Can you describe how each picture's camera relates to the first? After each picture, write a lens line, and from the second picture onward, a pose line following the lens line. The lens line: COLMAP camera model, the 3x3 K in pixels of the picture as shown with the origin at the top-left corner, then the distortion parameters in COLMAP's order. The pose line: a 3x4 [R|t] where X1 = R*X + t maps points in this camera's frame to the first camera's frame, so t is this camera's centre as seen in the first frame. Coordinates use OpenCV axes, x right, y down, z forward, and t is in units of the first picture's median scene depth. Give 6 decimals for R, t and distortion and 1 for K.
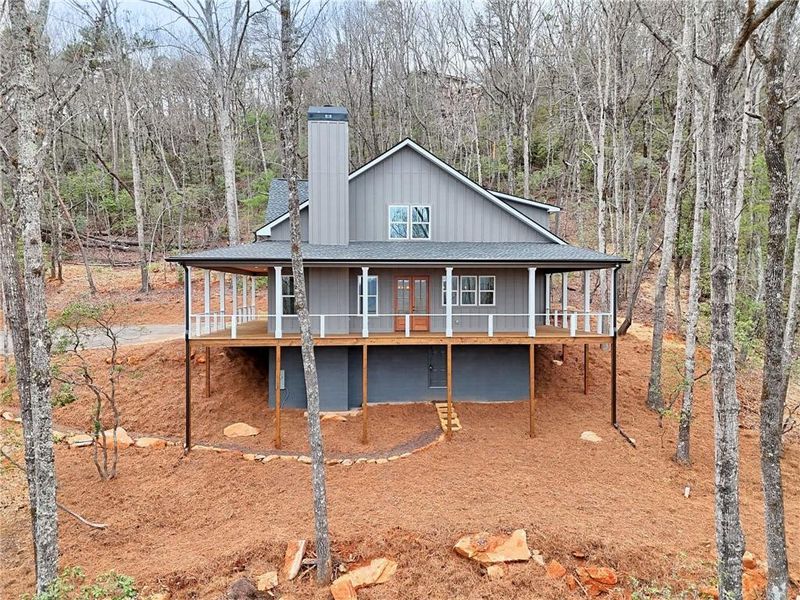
lens RADIAL K [[588.0, 0, 403.9], [0, 588.0, 299.3], [0, 0, 1]] dist [0.058759, -0.044484]
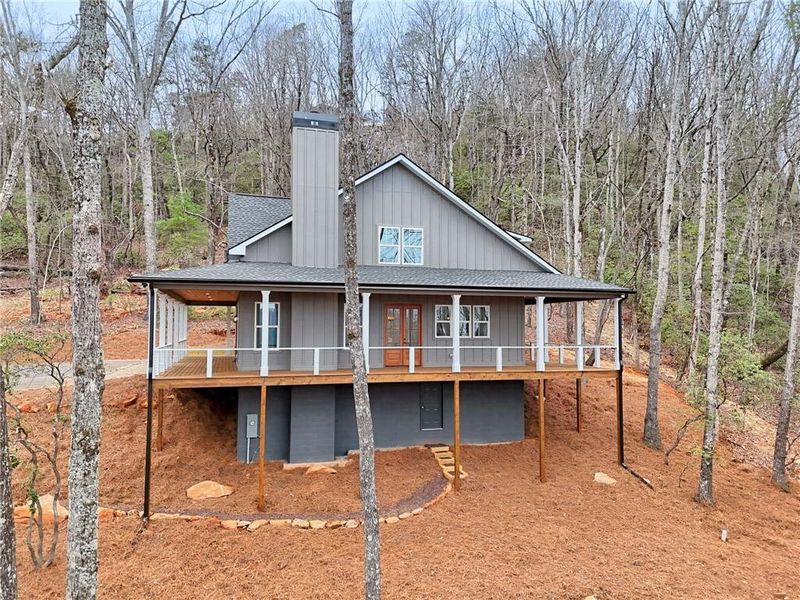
lens RADIAL K [[588.0, 0, 403.9], [0, 588.0, 299.3], [0, 0, 1]] dist [0.058759, -0.044484]
pose [[0.980094, 0.013469, 0.198077, -0.181195], [-0.001240, 0.998092, -0.061734, 0.008354], [-0.198531, 0.060259, 0.978240, 0.131037]]
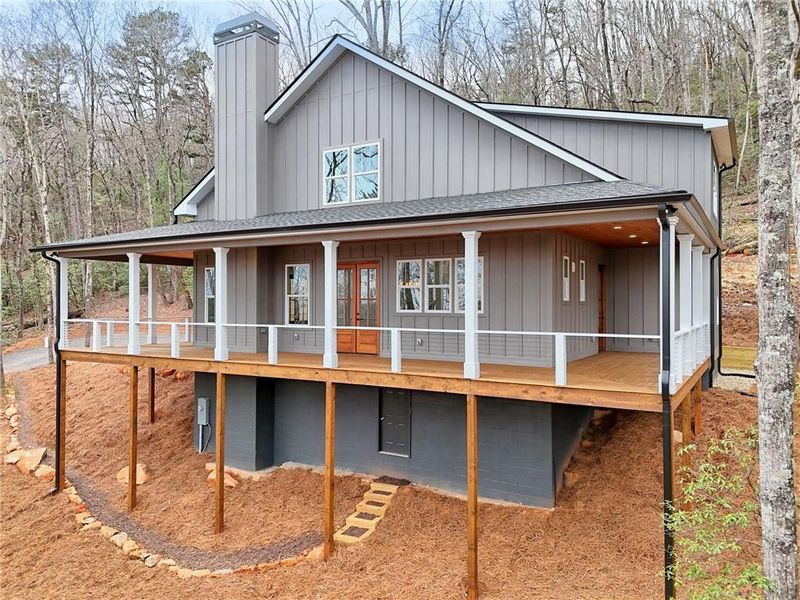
lens RADIAL K [[608.8, 0, 399.7], [0, 608.8, 302.3], [0, 0, 1]] dist [0.057880, -0.049209]
pose [[0.809695, -0.001584, -0.586849, 0.460956], [-0.013798, 0.999669, -0.021735, 0.014575], [0.586689, 0.025696, 0.809404, 0.579679]]
